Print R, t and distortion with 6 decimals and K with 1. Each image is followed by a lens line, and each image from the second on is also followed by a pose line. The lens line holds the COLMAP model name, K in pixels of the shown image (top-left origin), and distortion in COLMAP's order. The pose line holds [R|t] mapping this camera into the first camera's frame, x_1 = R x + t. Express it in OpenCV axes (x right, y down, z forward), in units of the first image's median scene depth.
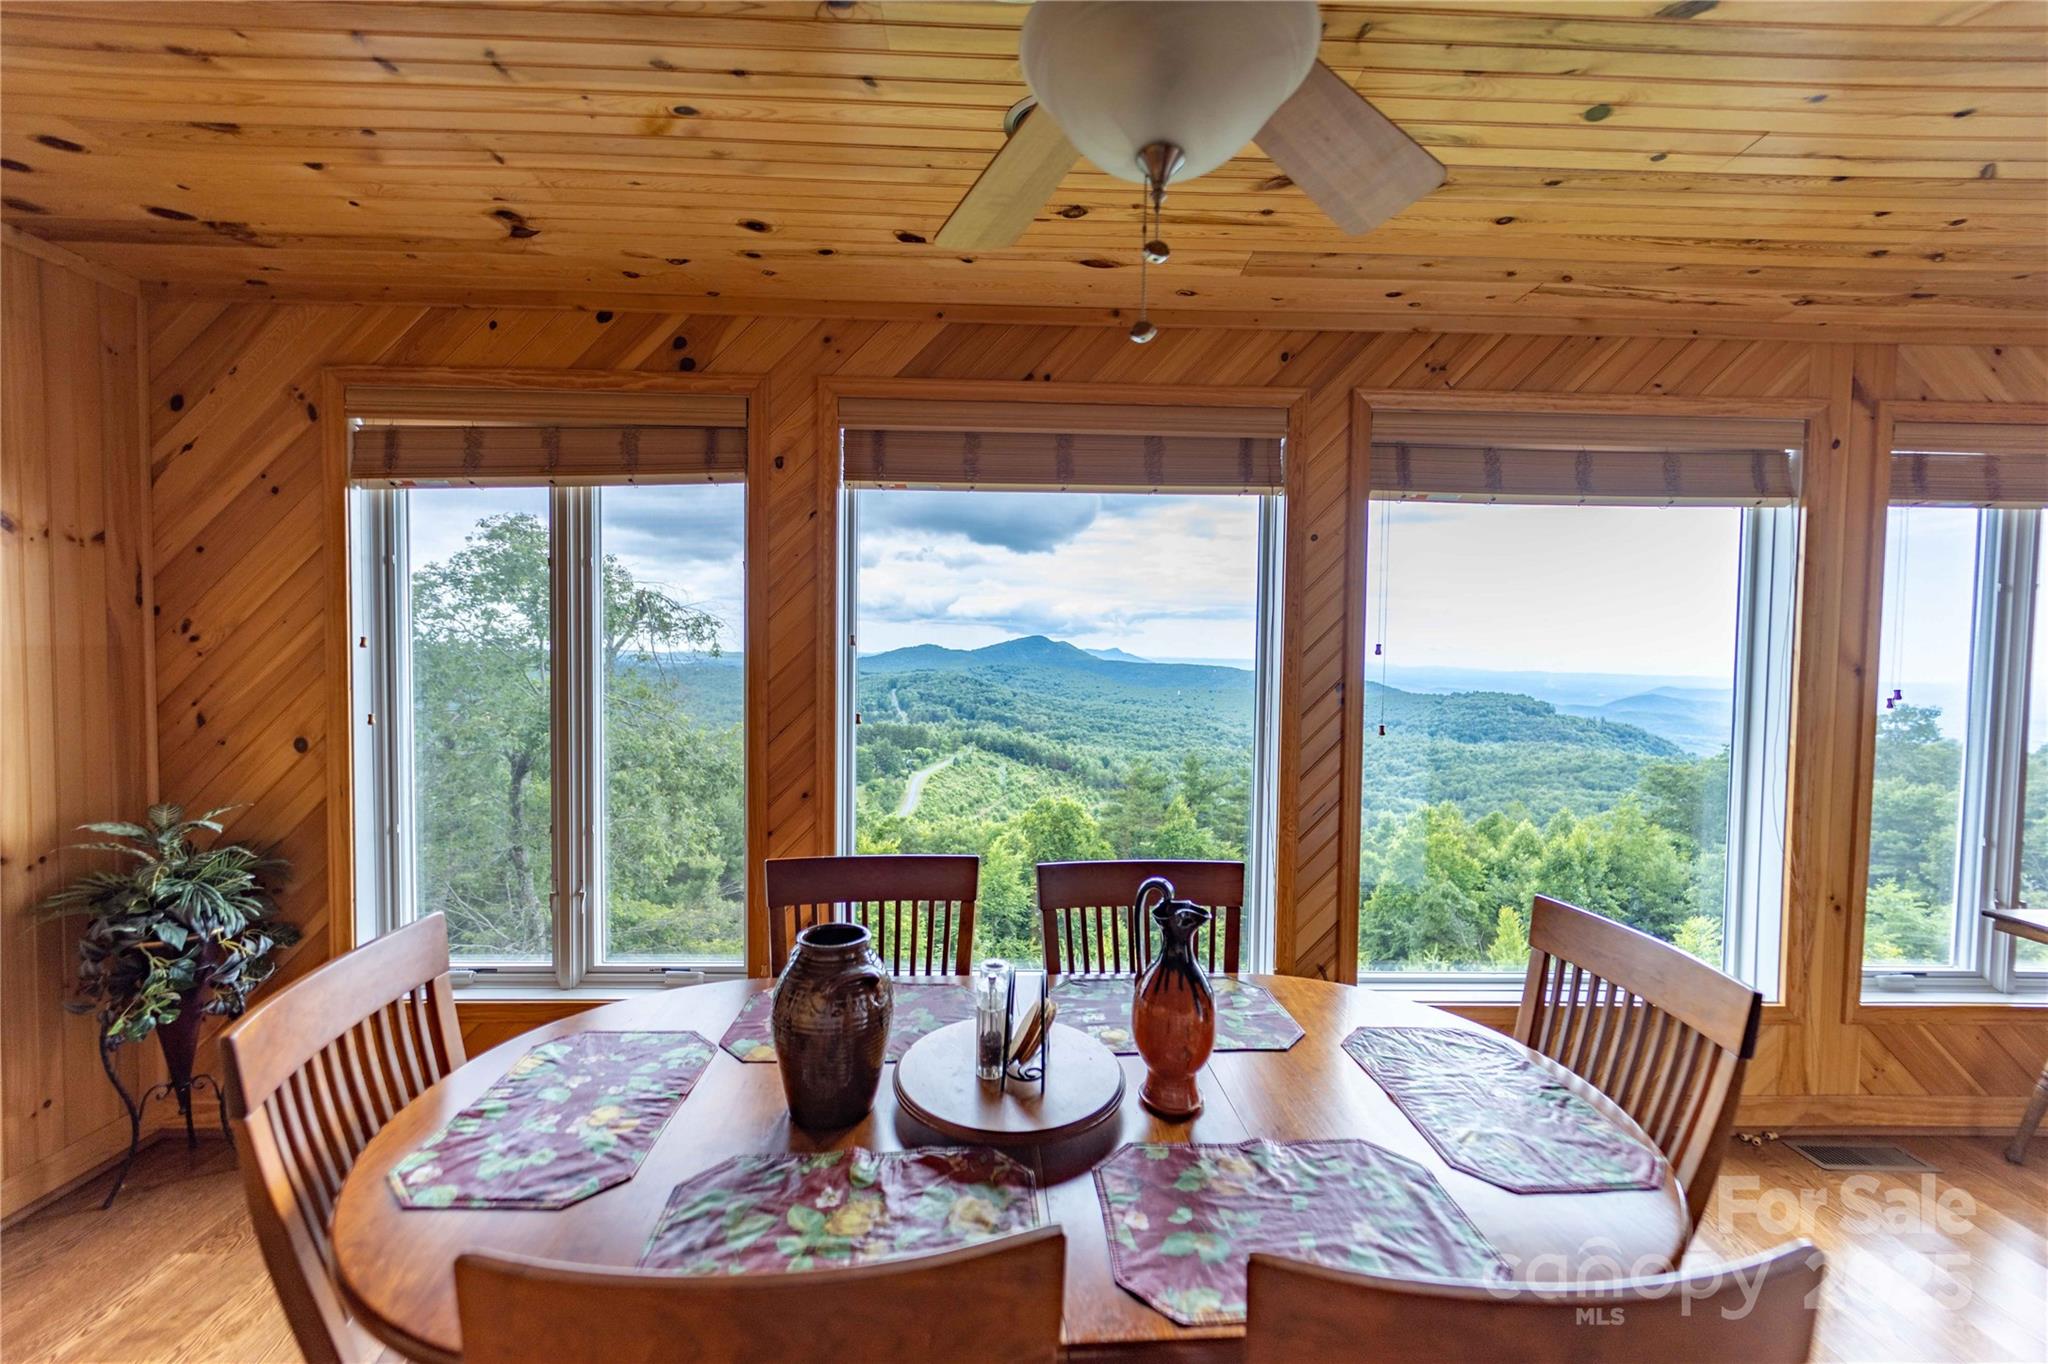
lens RADIAL K [[822.9, 0, 1024.0], [0, 822.9, 688.2], [0, 0, 1]] dist [-0.003498, -0.000508]
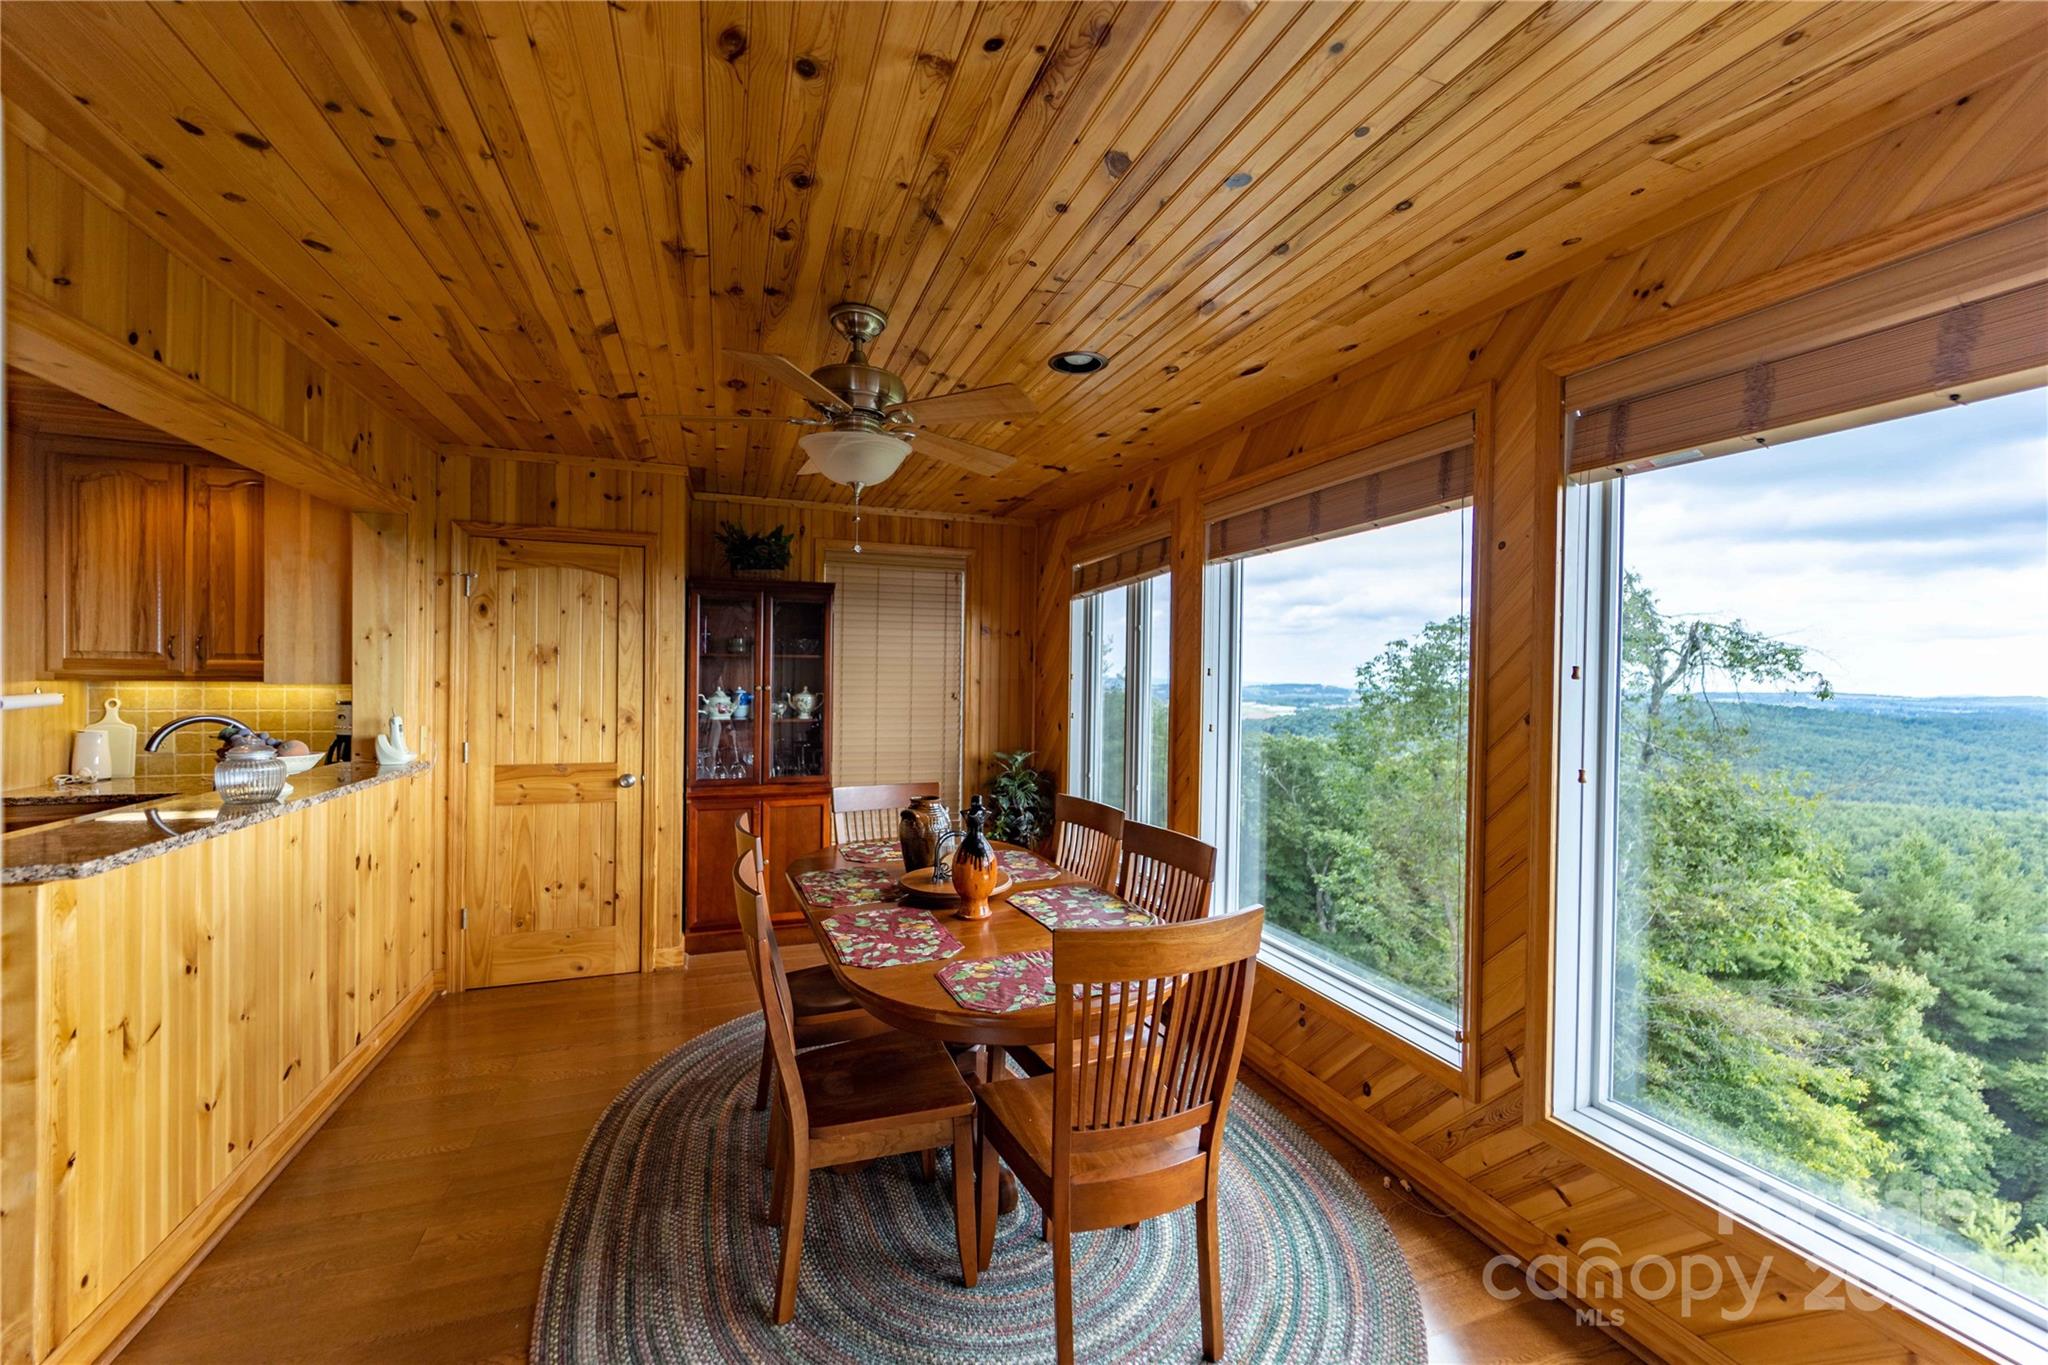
lens RADIAL K [[822.9, 0, 1027.3], [0, 822.9, 686.2], [0, 0, 1]] dist [-0.003498, -0.000508]
pose [[0.317964, 0.000649, -0.948103, 1.043459], [-0.049584, 0.998643, -0.015946, 0.004273], [0.946805, 0.052080, 0.317565, 0.263096]]
